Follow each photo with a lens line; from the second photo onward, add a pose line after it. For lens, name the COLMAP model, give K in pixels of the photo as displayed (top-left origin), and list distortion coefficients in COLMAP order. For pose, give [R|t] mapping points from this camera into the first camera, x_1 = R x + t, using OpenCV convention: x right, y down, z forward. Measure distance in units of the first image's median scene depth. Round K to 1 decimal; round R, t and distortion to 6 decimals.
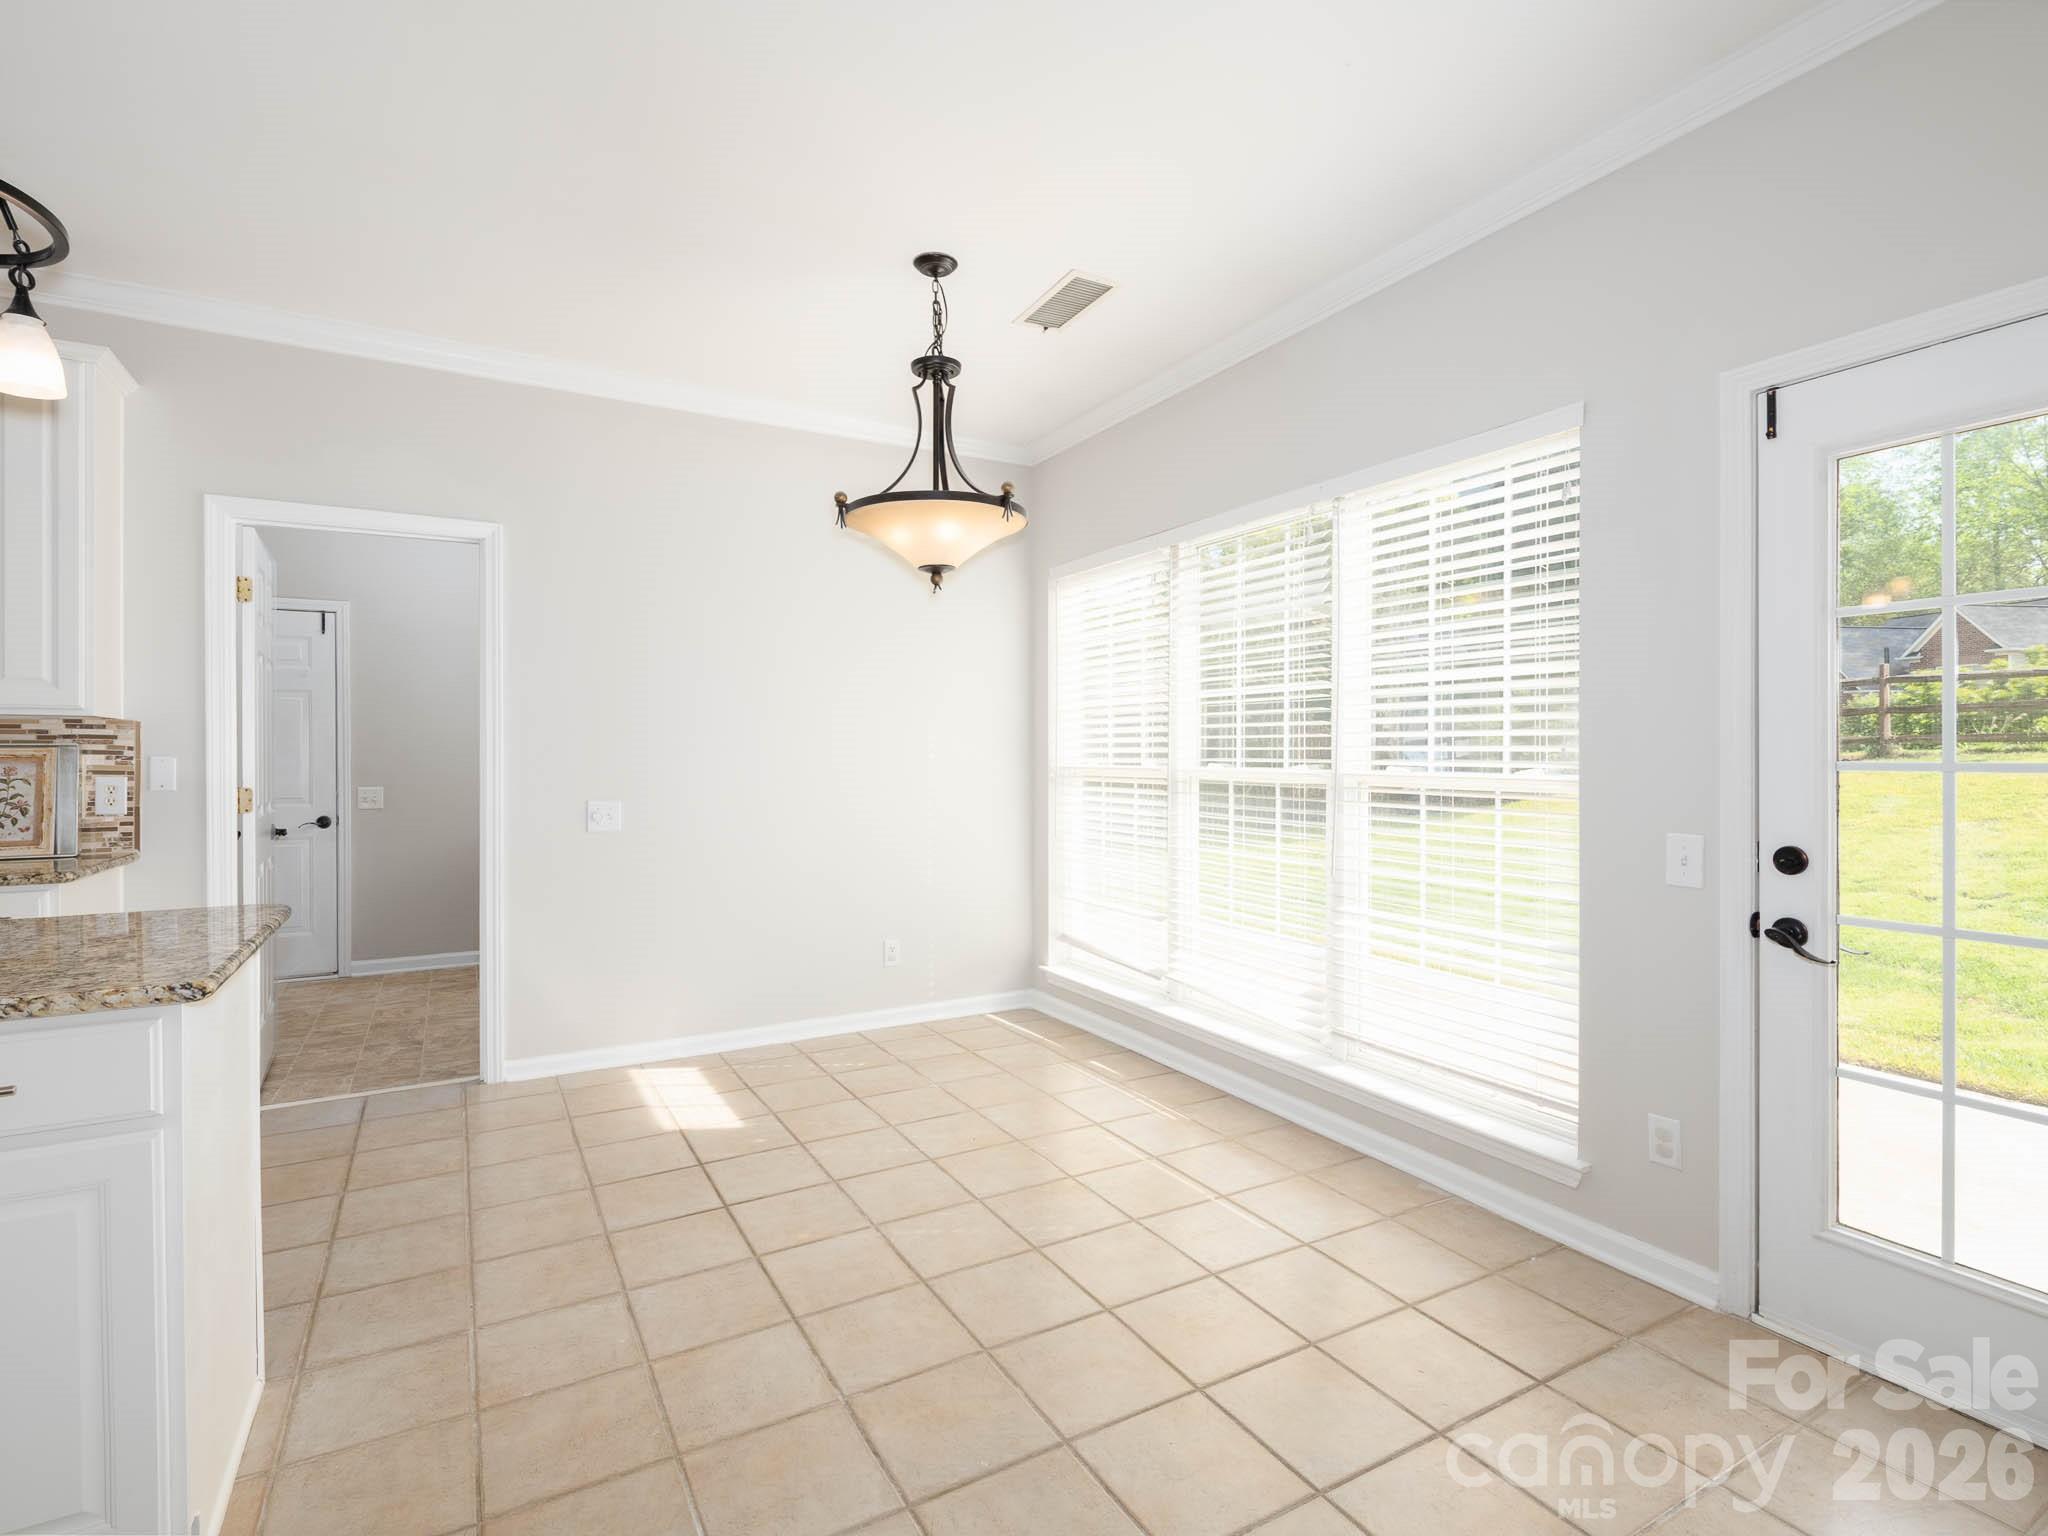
lens RADIAL K [[1004.9, 0, 1024.0], [0, 1004.9, 768.0], [0, 0, 1]] dist [0.003536, -0.000132]
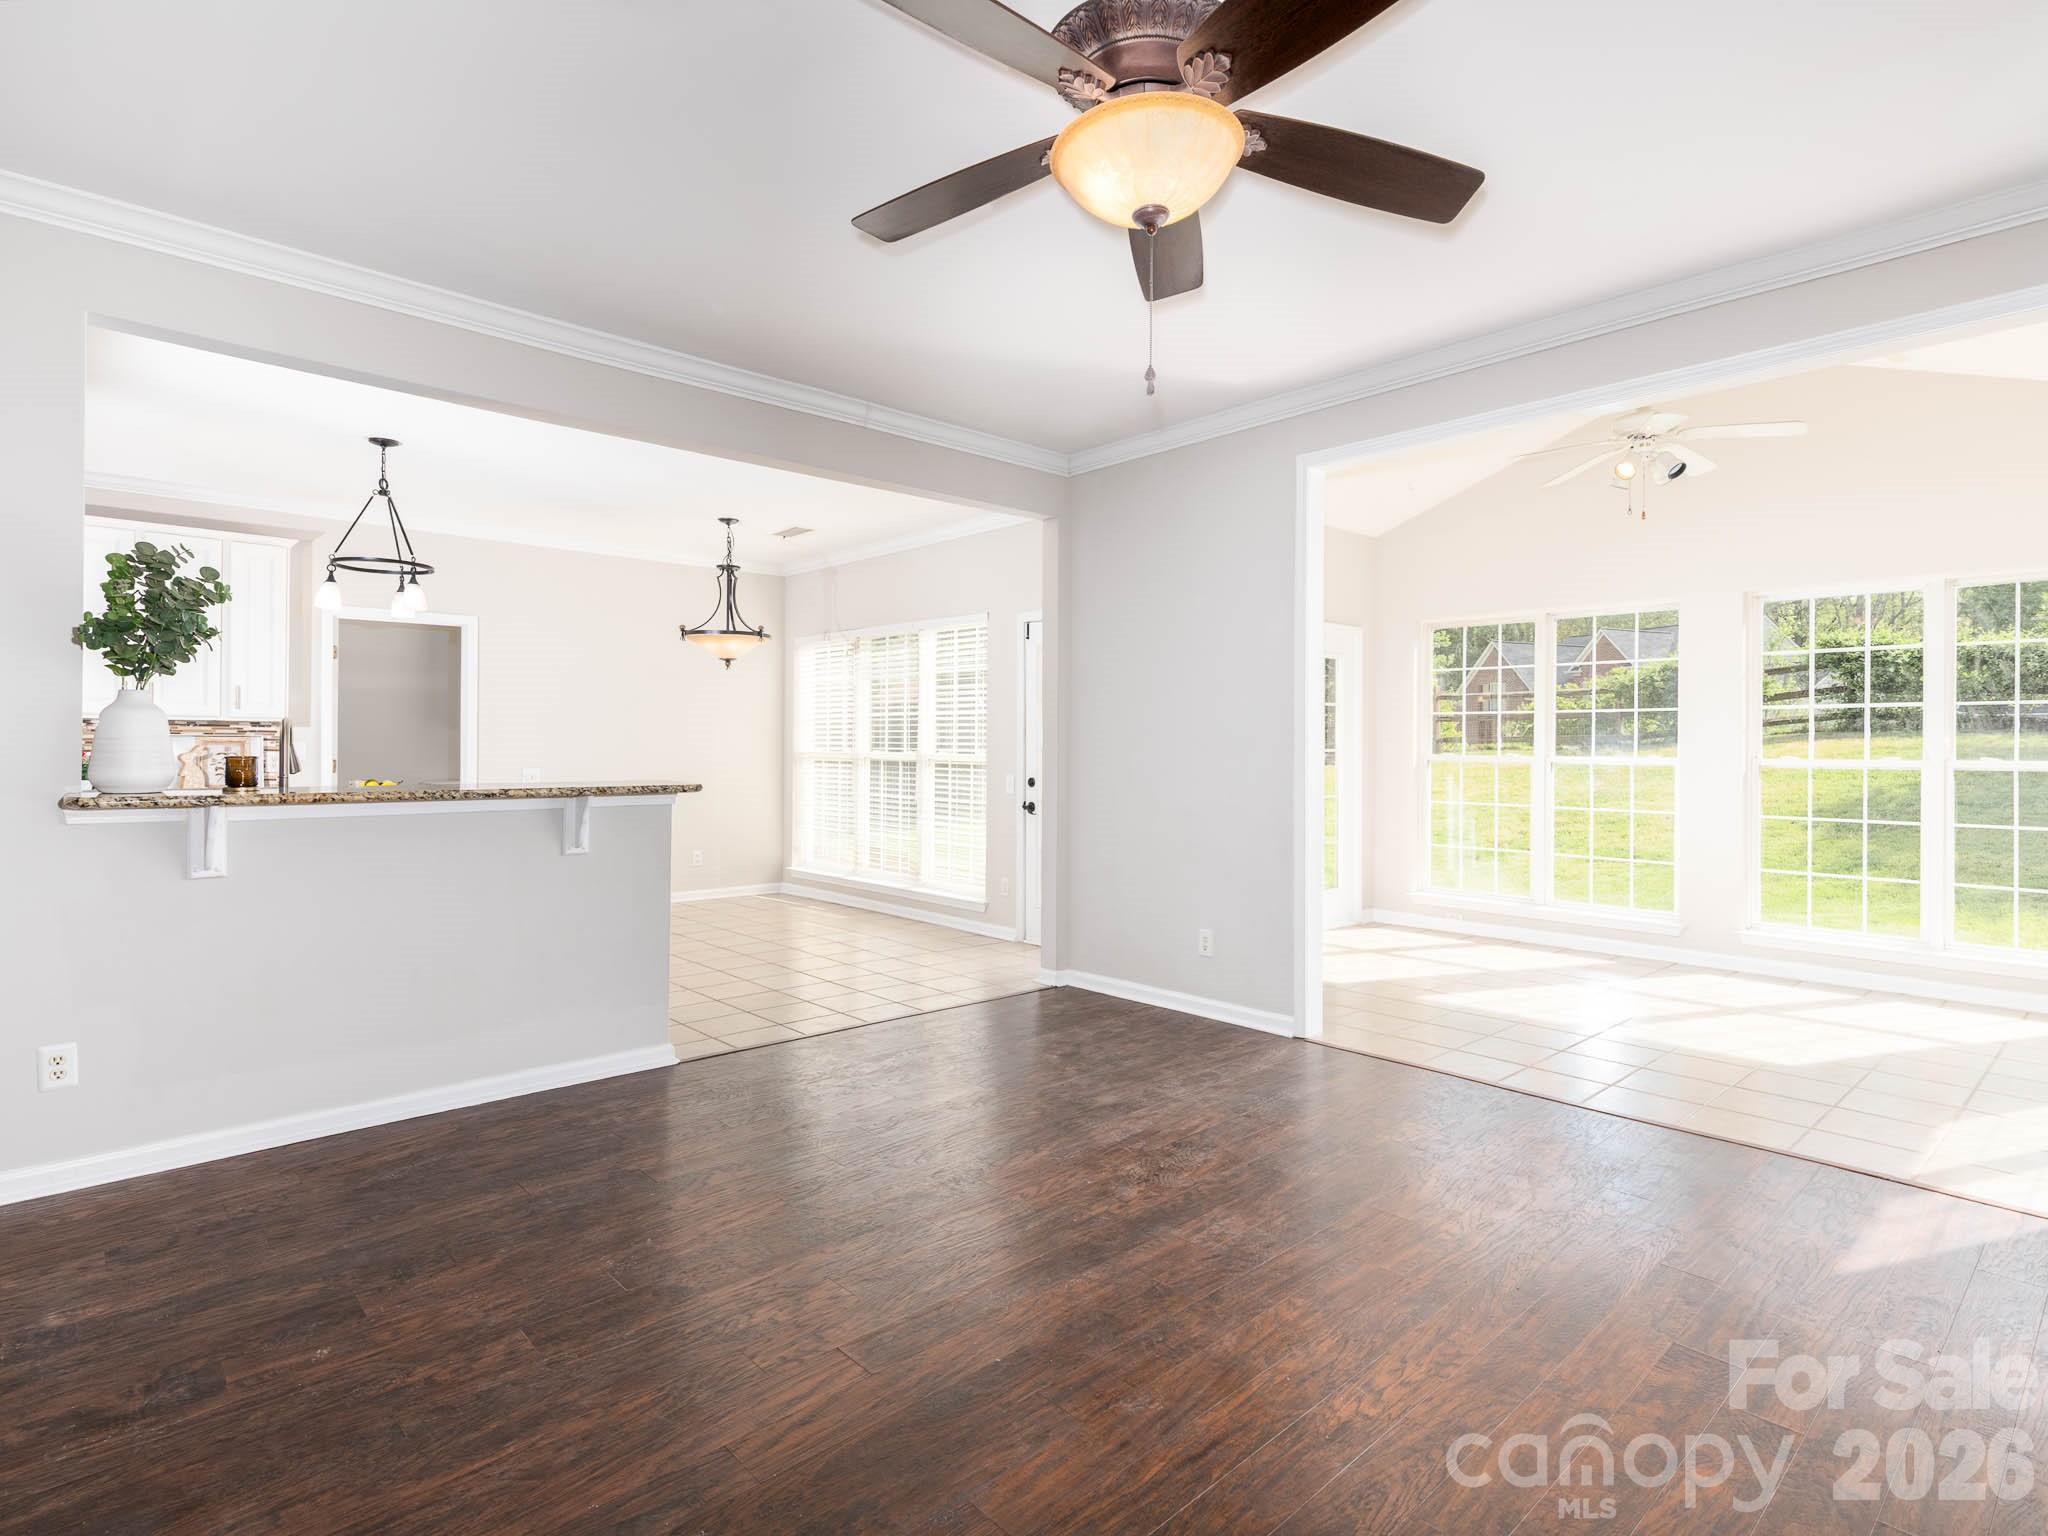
lens RADIAL K [[1027.7, 0, 1060.1], [0, 1027.7, 758.9], [0, 0, 1]] dist [0.021235, -0.000550]
pose [[0.973602, 0.005277, 0.228189, 0.106522], [-0.004854, 0.999985, -0.002412, 0.020405], [-0.228199, 0.001241, 0.973614, -1.360422]]
